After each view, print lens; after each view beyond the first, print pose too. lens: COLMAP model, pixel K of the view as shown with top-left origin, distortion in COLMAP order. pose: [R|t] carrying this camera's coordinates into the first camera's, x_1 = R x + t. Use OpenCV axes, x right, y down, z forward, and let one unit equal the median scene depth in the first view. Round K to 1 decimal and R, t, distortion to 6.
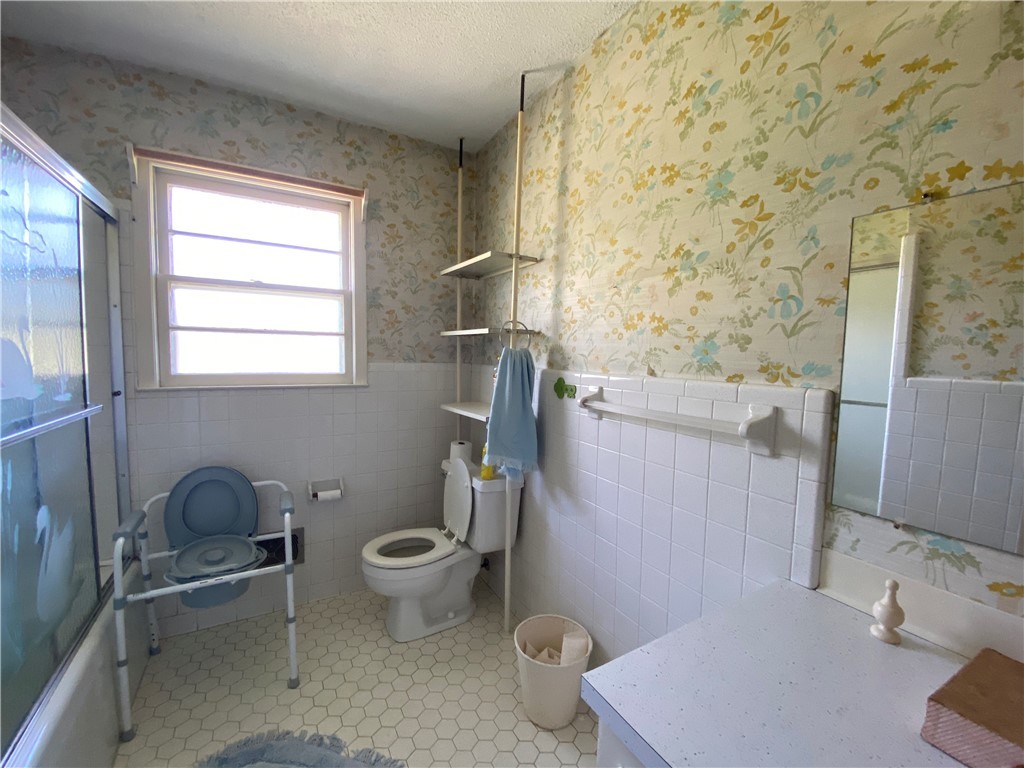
lens RADIAL K [[415.9, 0, 516.3], [0, 415.9, 385.0], [0, 0, 1]] dist [0.017470, -0.020227]
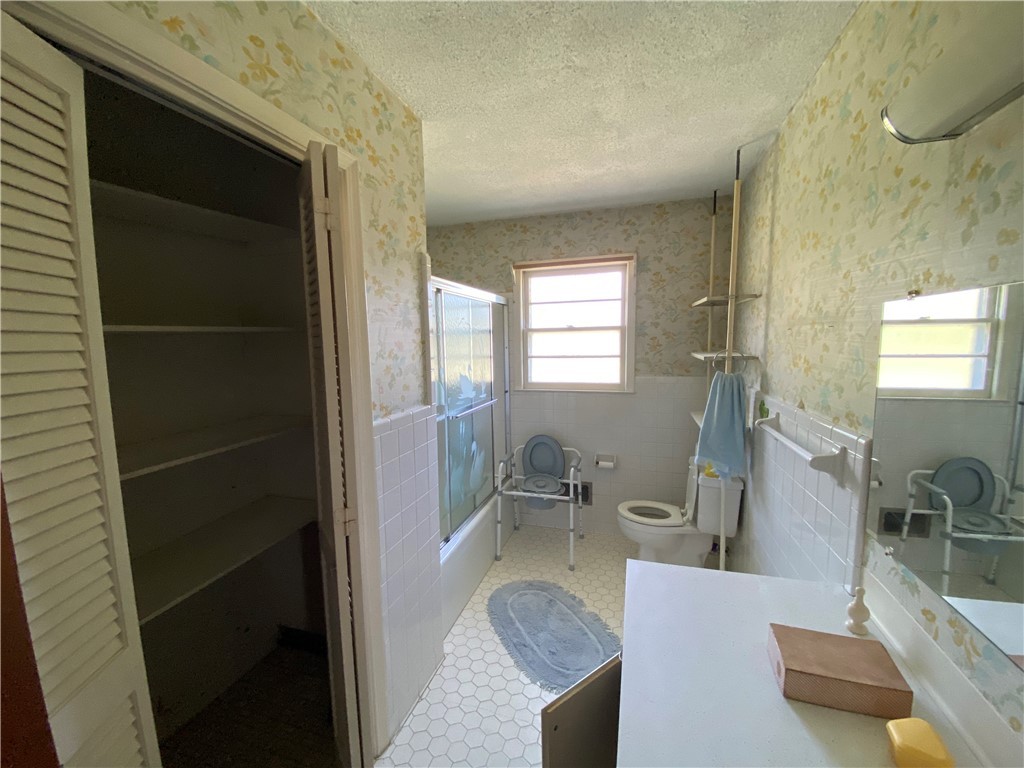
lens RADIAL K [[419.6, 0, 506.4], [0, 419.6, 378.4], [0, 0, 1]] dist [0.020682, -0.020606]
pose [[0.671142, 0.035484, -0.740479, 0.468217], [-0.023462, 0.999370, 0.026625, -0.086759], [0.740957, -0.000496, 0.671552, -0.311694]]
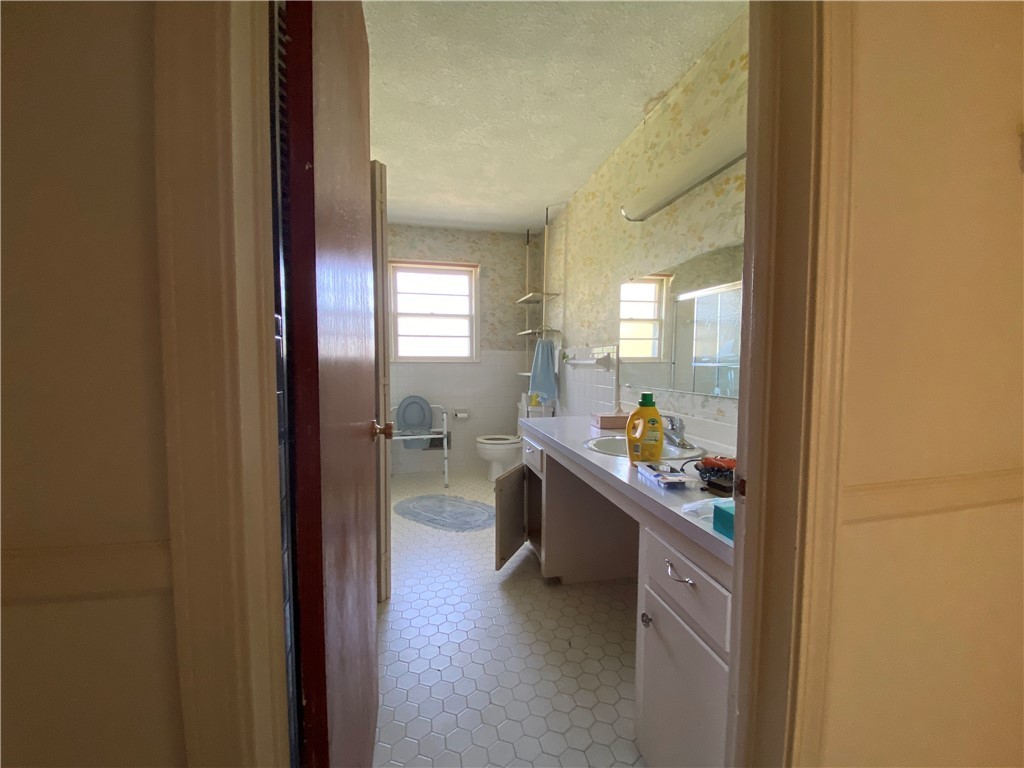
lens RADIAL K [[415.9, 0, 516.3], [0, 415.9, 385.0], [0, 0, 1]] dist [0.017470, -0.020227]
pose [[0.952189, -0.002934, -0.305495, 0.473797], [-0.003185, 0.999804, -0.019531, 0.173078], [0.305492, 0.019570, 0.951993, -0.954313]]
